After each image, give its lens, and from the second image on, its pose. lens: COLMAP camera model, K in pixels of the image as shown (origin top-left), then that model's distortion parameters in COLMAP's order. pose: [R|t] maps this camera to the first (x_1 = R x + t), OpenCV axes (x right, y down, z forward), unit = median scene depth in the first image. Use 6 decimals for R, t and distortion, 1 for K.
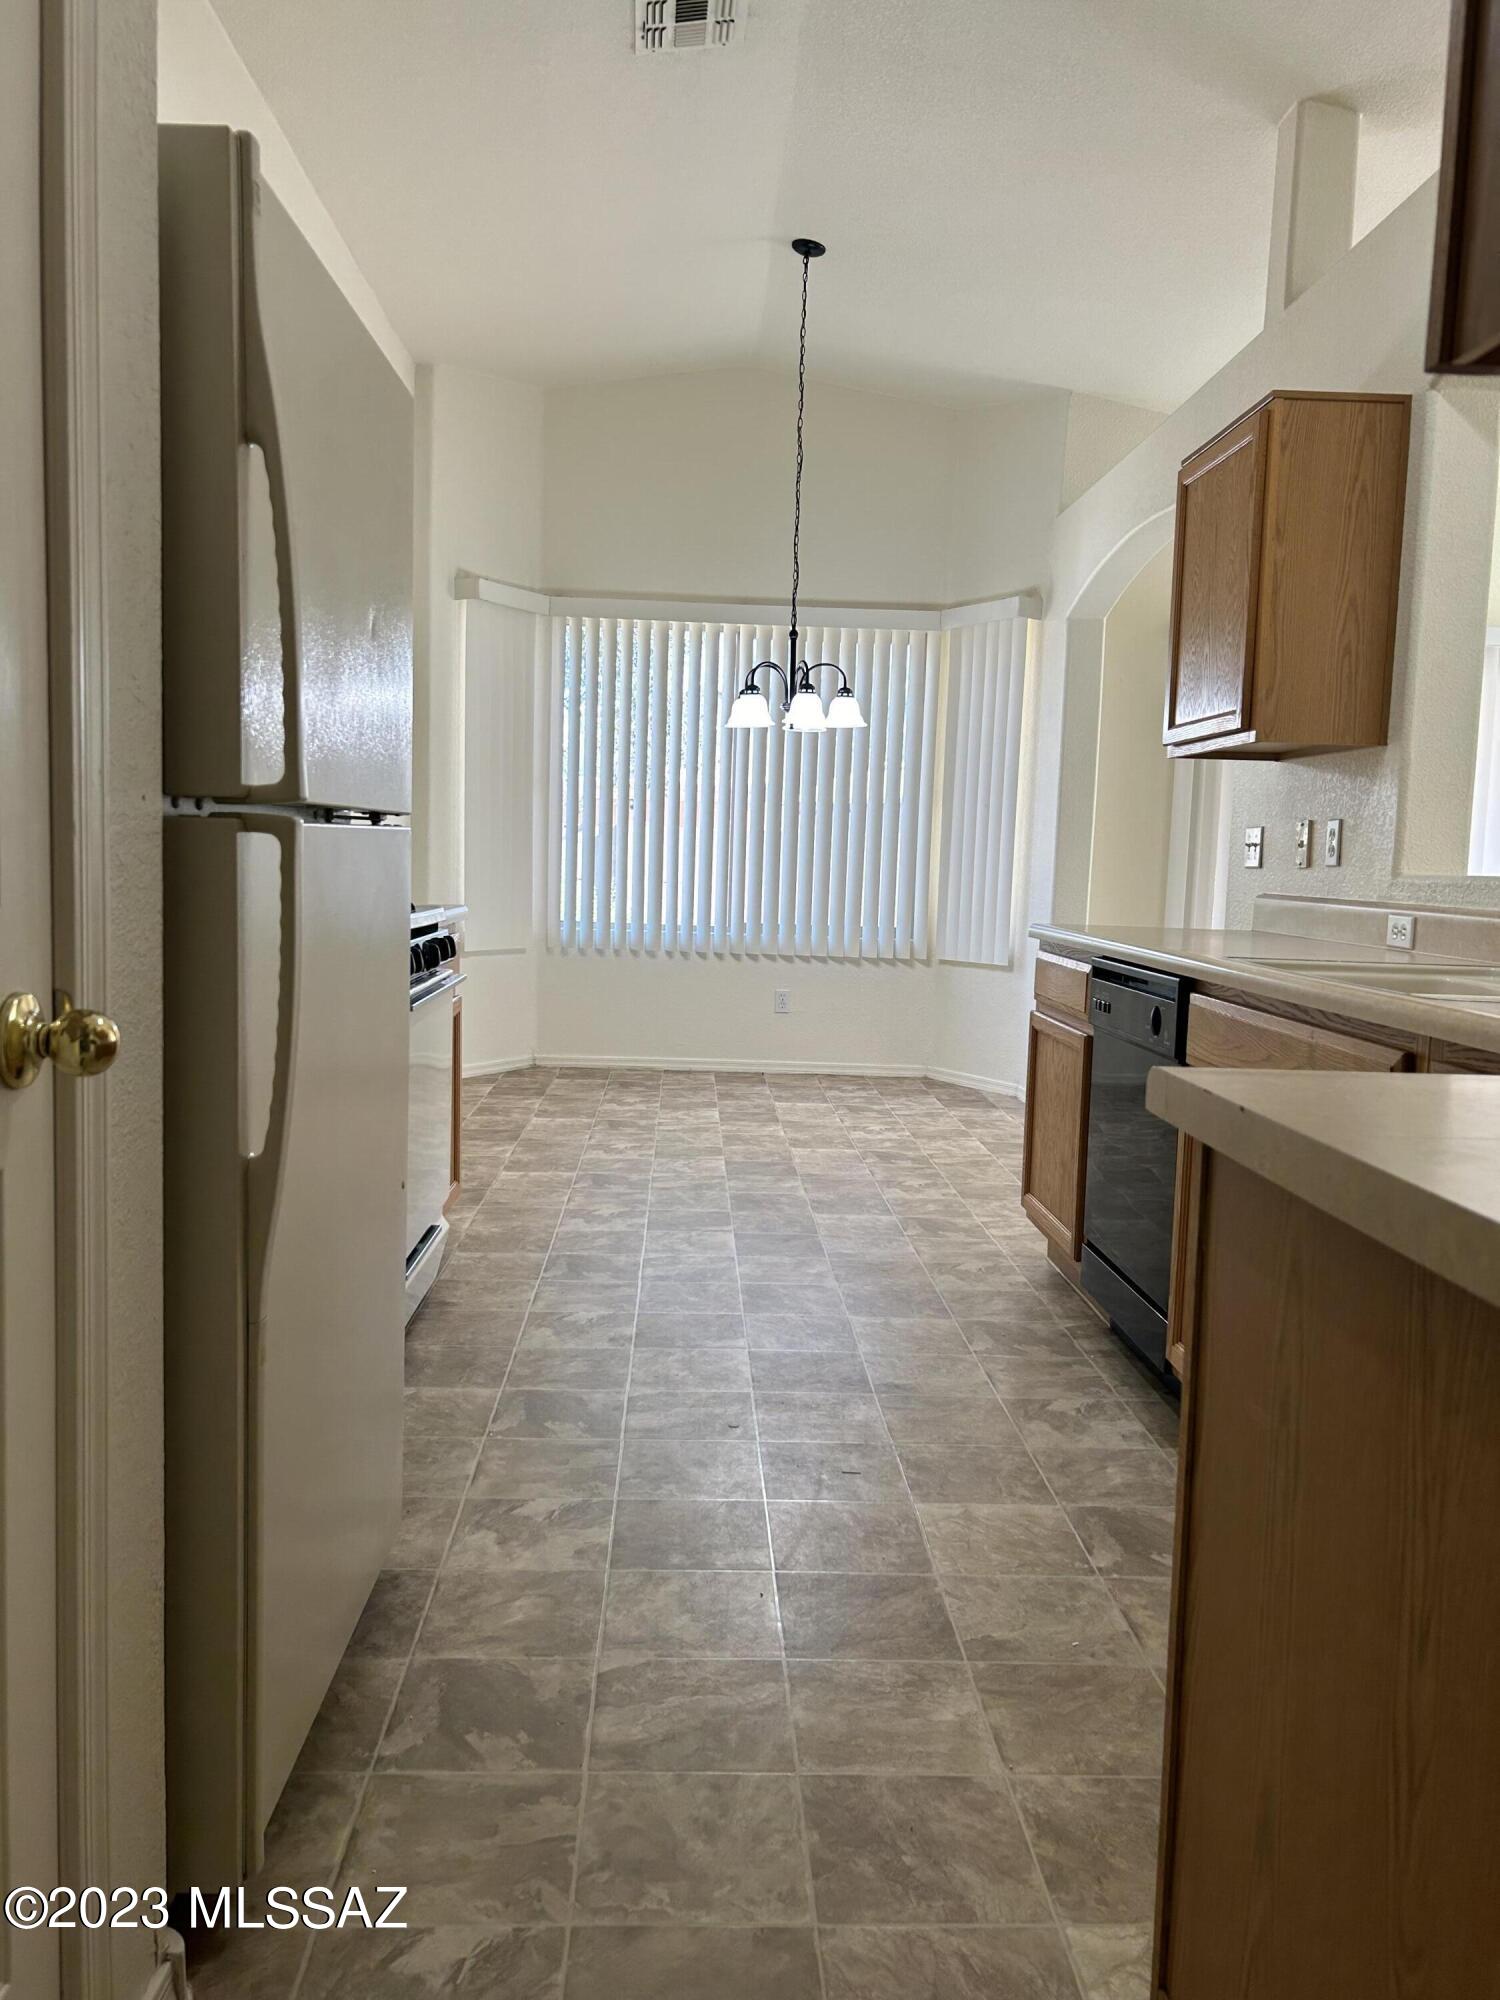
lens RADIAL K [[1488.9, 0, 744.3], [0, 1488.9, 998.3], [0, 0, 1]] dist [0.026055, -0.034684]
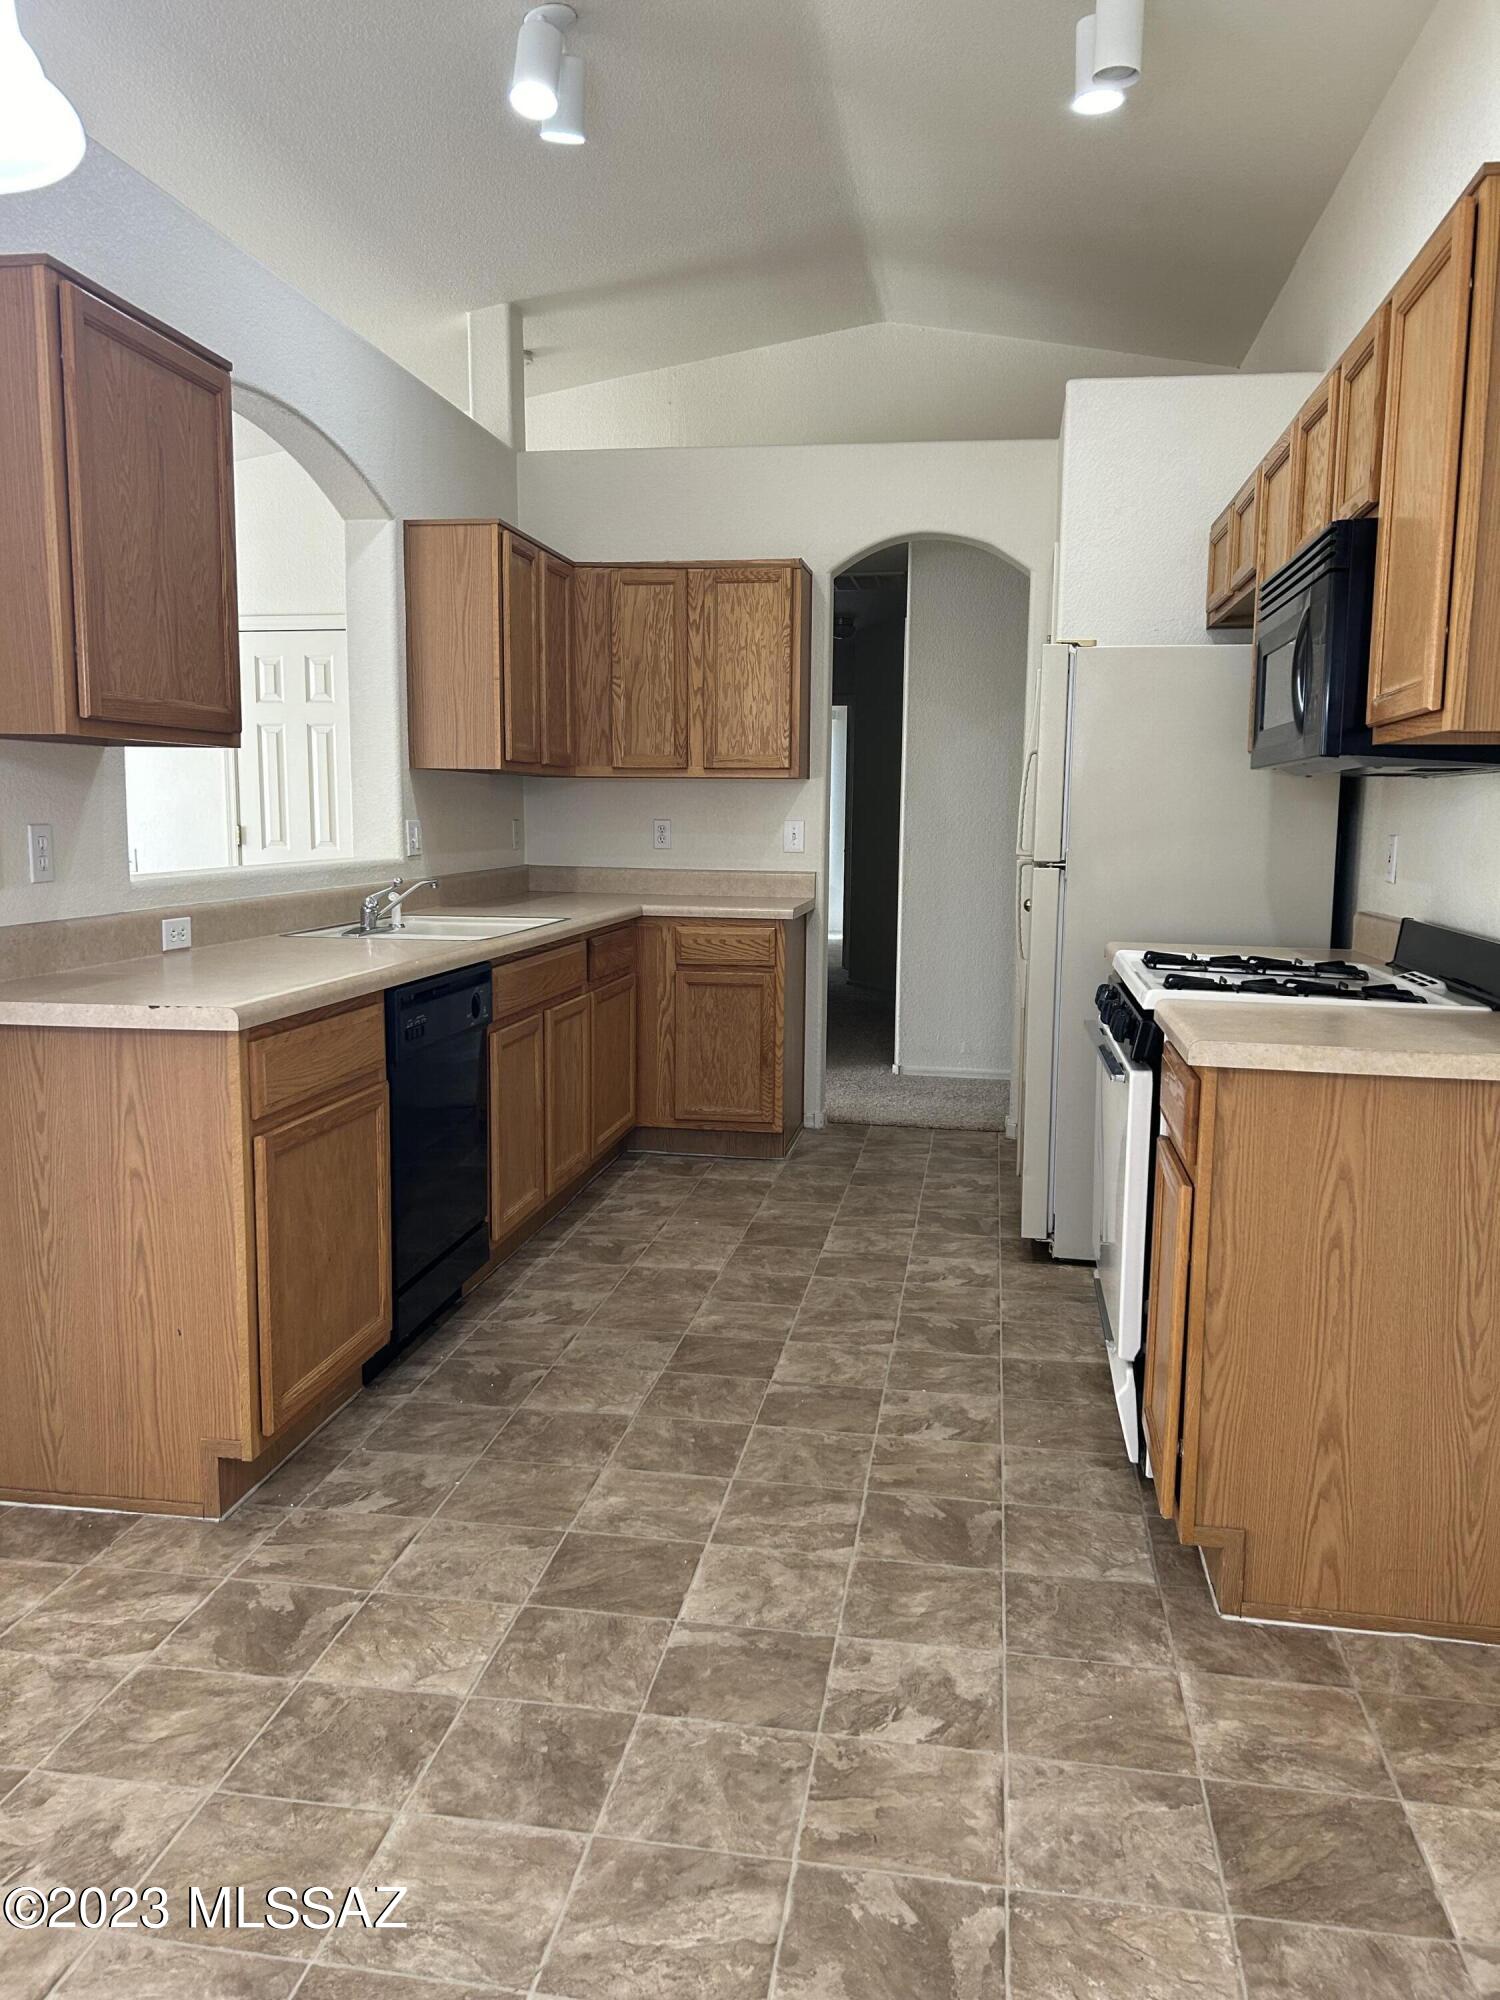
lens RADIAL K [[1488.9, 0, 734.0], [0, 1488.9, 1006.7], [0, 0, 1]] dist [0.026055, -0.034684]
pose [[-0.977145, -0.068157, 0.201354, -0.166429], [-0.020356, 0.972855, 0.230517, -0.253747], [-0.211599, 0.221150, -0.952008, 1.989058]]
